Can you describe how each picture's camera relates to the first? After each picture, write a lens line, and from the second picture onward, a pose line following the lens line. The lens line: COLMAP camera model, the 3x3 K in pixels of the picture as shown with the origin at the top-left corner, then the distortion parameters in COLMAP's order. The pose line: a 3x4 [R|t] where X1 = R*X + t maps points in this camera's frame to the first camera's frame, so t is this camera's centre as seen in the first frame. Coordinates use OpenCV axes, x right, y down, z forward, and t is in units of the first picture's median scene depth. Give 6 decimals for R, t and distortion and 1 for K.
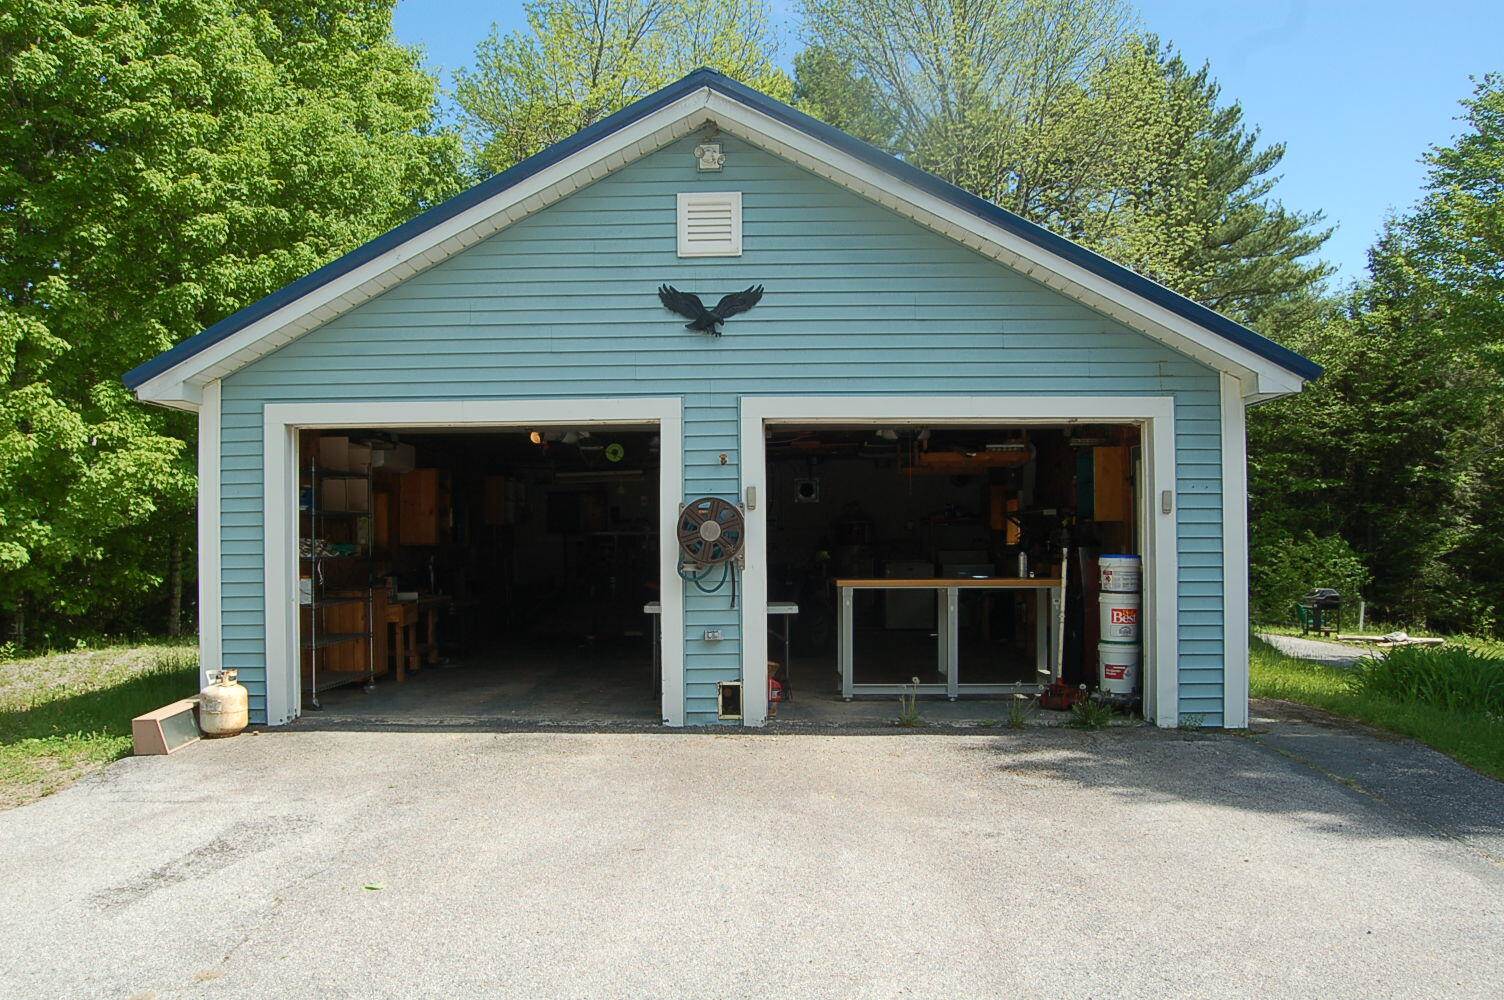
lens RADIAL K [[1194.8, 0, 733.4], [0, 1194.8, 514.7], [0, 0, 1]] dist [-0.050979, 0.001615]
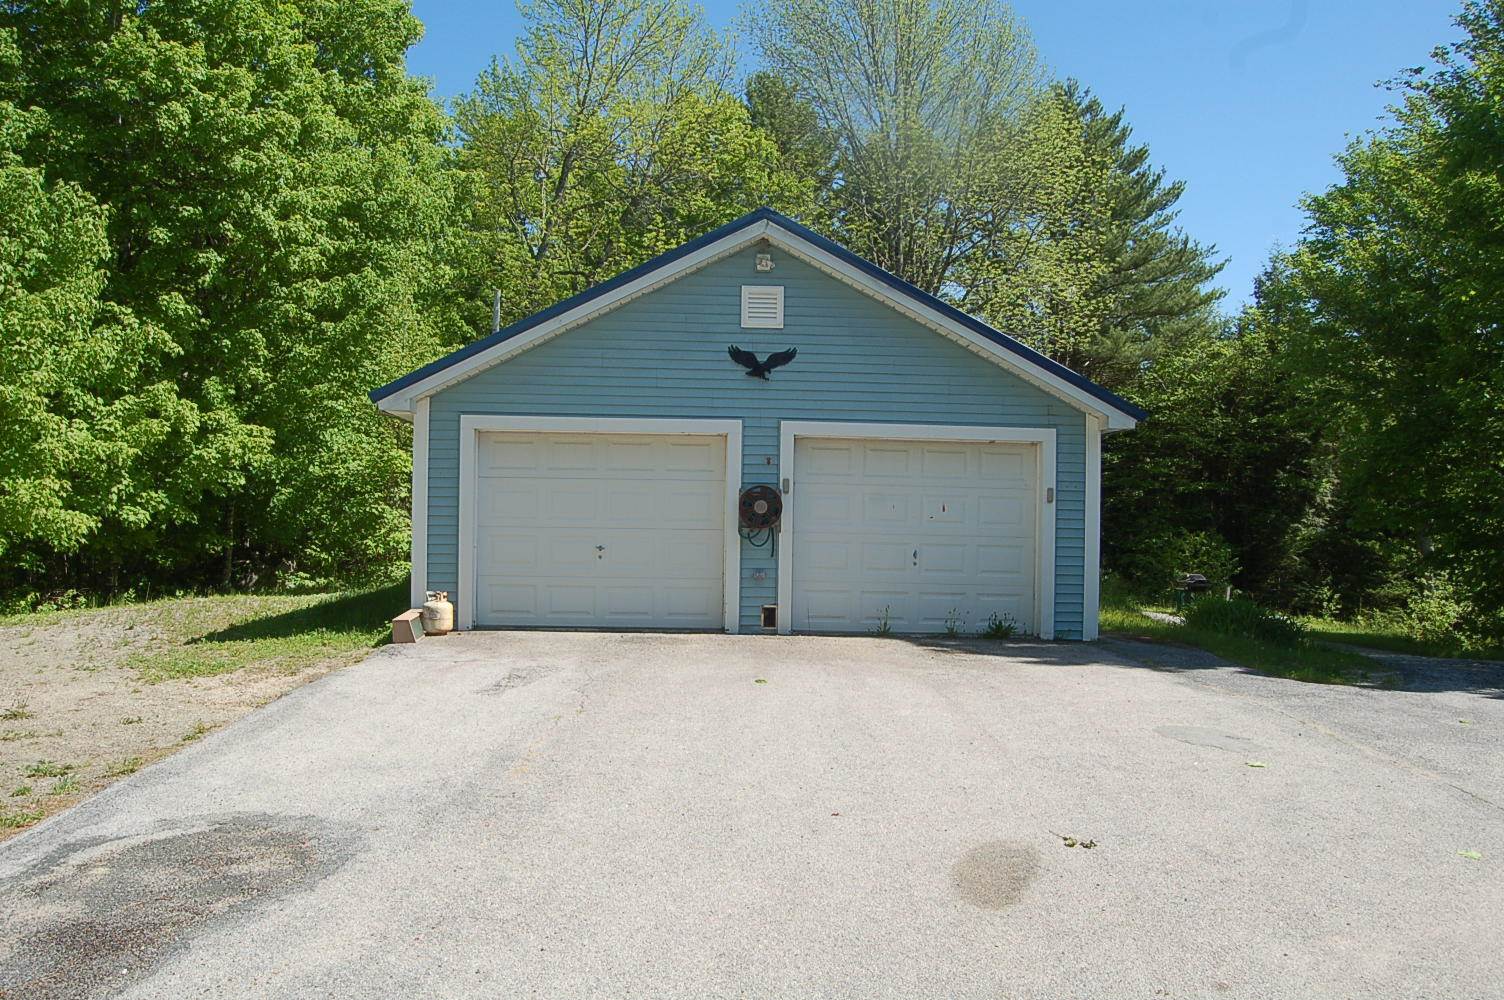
lens RADIAL K [[1175.9, 0, 751.5], [0, 1175.9, 529.8], [0, 0, 1]] dist [-0.061118, 0.006659]
pose [[0.996652, 0.022772, 0.078528, -0.071837], [-0.024604, 0.999445, 0.022445, 0.004394], [-0.077973, -0.024302, 0.996659, -0.248811]]
